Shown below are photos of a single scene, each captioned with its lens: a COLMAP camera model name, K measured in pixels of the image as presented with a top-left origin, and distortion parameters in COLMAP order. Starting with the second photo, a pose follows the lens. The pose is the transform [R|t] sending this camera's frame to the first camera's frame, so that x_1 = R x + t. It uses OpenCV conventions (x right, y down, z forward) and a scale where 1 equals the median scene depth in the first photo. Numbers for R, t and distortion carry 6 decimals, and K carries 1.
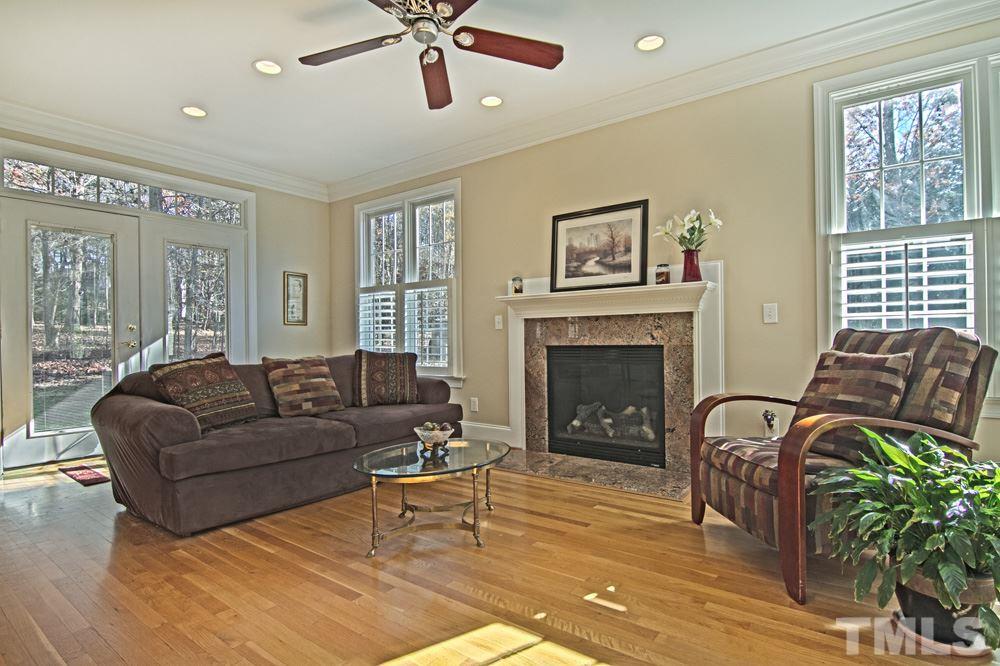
lens RADIAL K [[524.2, 0, 499.3], [0, 524.2, 340.7], [0, 0, 1]] dist [-0.006784, -0.006711]
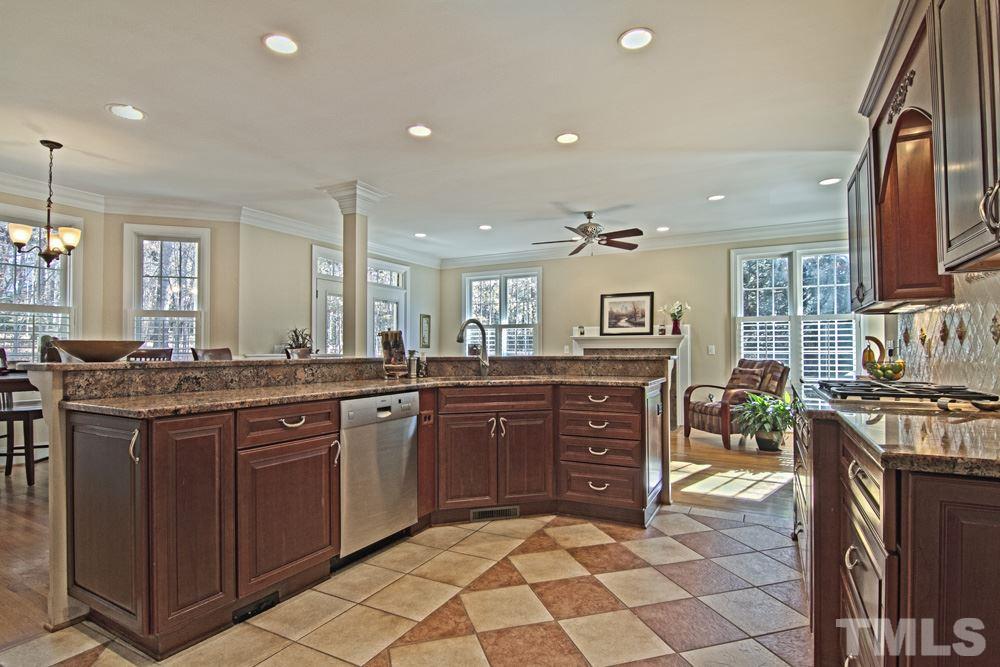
lens RADIAL K [[524.2, 0, 504.9], [0, 524.2, 346.4], [0, 0, 1]] dist [-0.006784, -0.006711]
pose [[0.987715, 0.012761, 0.155743, -0.592634], [-0.010920, 0.999860, -0.012667, -0.026106], [-0.155883, 0.010811, 0.987716, -0.903362]]
